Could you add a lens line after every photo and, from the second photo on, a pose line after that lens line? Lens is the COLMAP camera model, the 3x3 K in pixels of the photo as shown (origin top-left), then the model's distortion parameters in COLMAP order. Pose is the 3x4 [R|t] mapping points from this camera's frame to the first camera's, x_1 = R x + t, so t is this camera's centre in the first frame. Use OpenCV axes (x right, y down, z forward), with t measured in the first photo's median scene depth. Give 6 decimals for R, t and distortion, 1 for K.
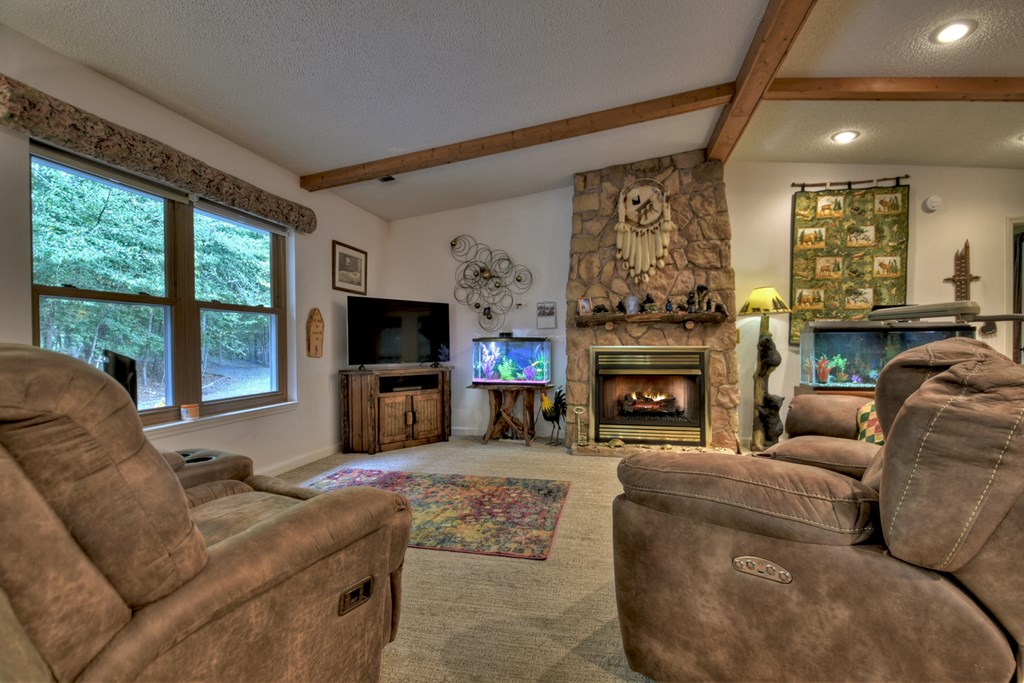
lens RADIAL K [[406.4, 0, 495.2], [0, 406.4, 349.0], [0, 0, 1]] dist [0.002119, 0.000216]
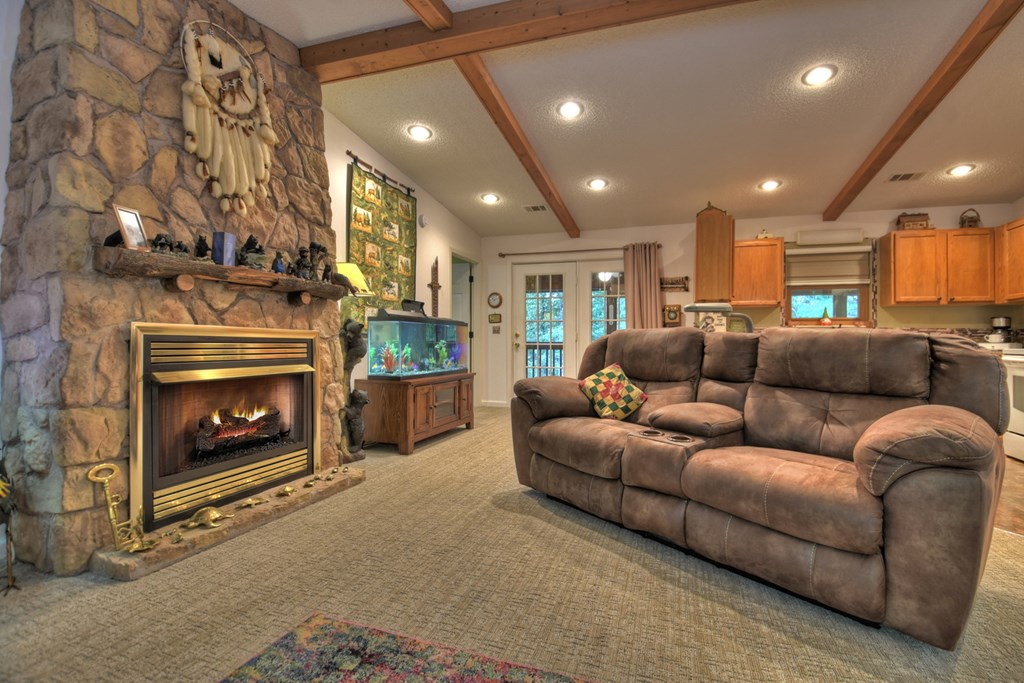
lens RADIAL K [[428.8, 0, 593.1], [0, 428.8, 347.4], [0, 0, 1]] dist [0.013559, -0.016647]
pose [[0.056534, -0.001266, 0.998400, -0.196646], [-0.012977, 0.999914, 0.002002, 0.013280], [-0.998316, -0.013070, 0.056513, 0.463959]]
